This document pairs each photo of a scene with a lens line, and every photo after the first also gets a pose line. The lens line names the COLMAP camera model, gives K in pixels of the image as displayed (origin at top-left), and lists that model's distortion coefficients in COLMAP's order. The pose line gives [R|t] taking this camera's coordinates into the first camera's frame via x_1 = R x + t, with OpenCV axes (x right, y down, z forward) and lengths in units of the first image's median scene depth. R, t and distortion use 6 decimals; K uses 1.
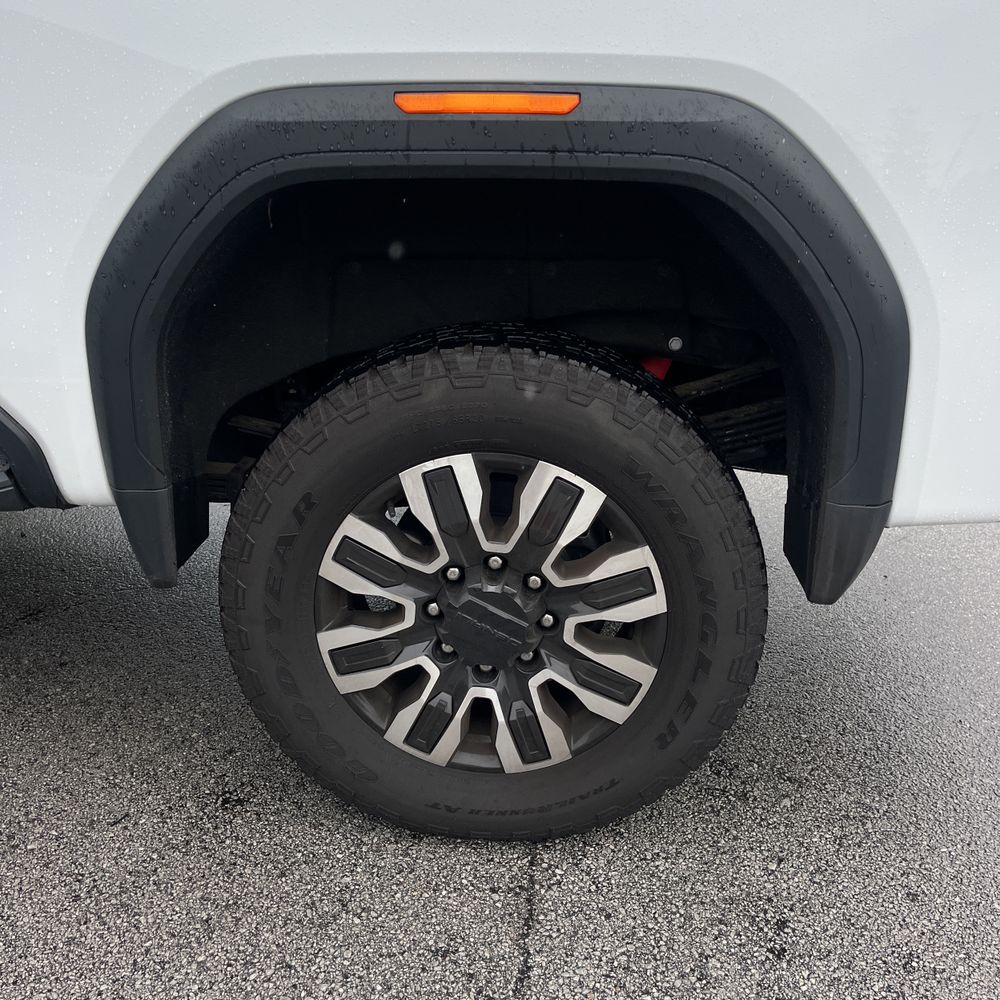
lens RADIAL K [[1009.1, 0, 516.7], [0, 1009.1, 513.2], [0, 0, 1]] dist [0.028206, 0.000000]
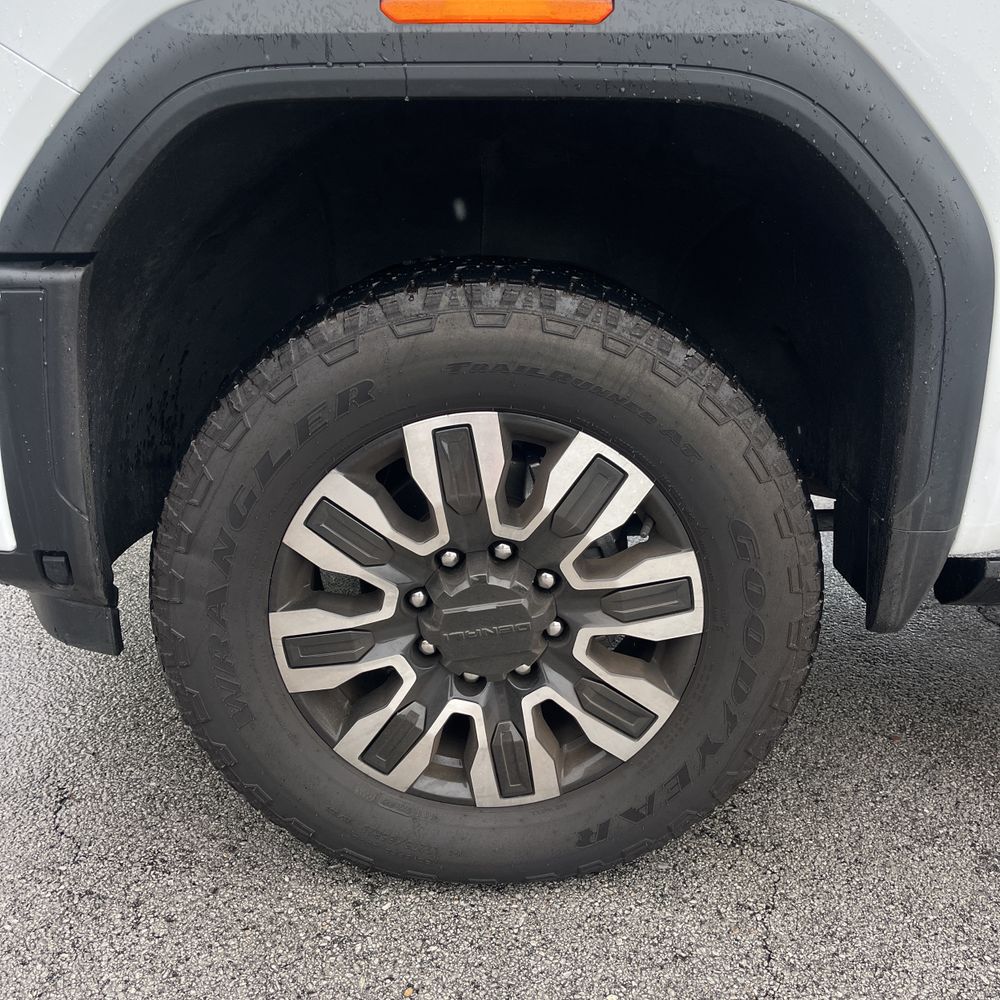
lens RADIAL K [[1009.1, 0, 497.4], [0, 1009.1, 509.3], [0, 0, 1]] dist [0.028206, 0.000000]
pose [[0.989185, 0.115765, 0.090060, -0.103054], [-0.115010, 0.993272, -0.013542, 0.027070], [-0.091022, 0.003037, 0.995844, 0.187615]]
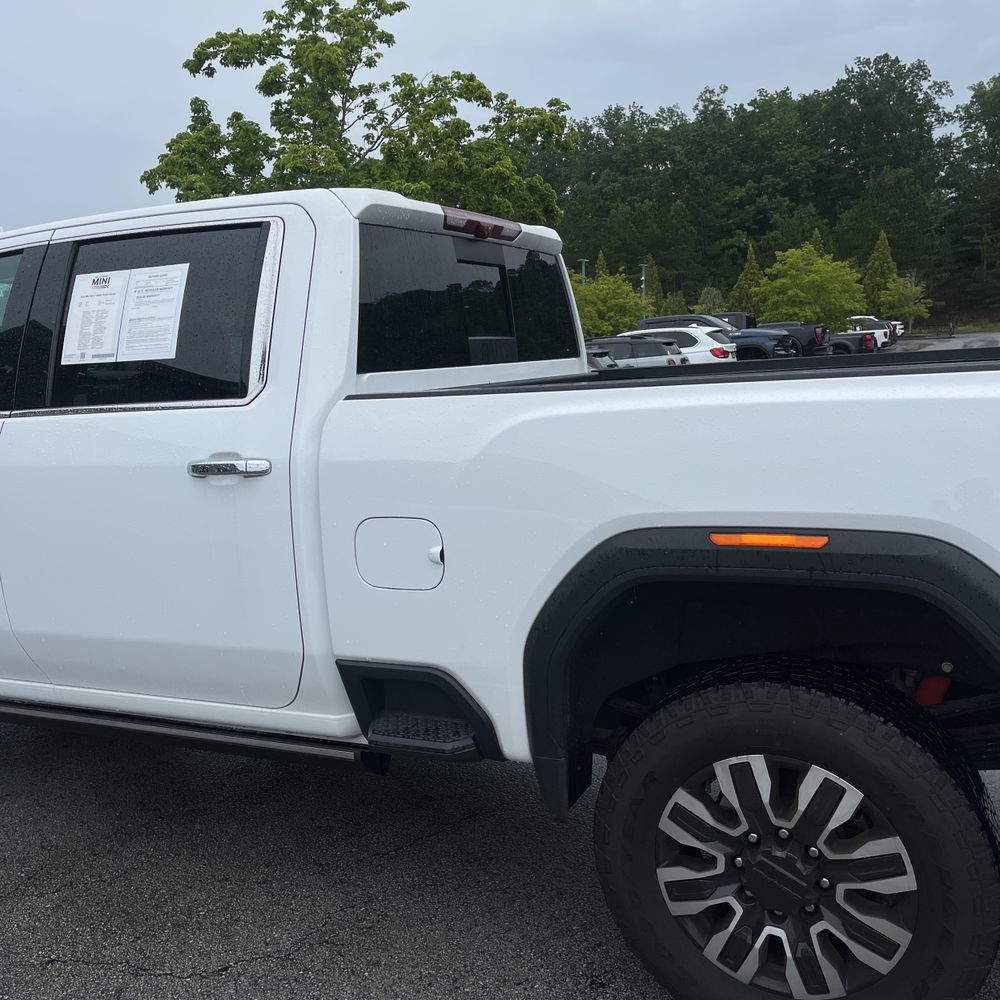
lens RADIAL K [[1009.1, 0, 501.8], [0, 1009.1, 513.0], [0, 0, 1]] dist [0.028206, 0.000000]
pose [[0.917689, -0.003651, -0.397283, 0.179295], [-0.069215, 0.983197, -0.168915, -0.122593], [0.391224, 0.182509, 0.902017, -0.492064]]
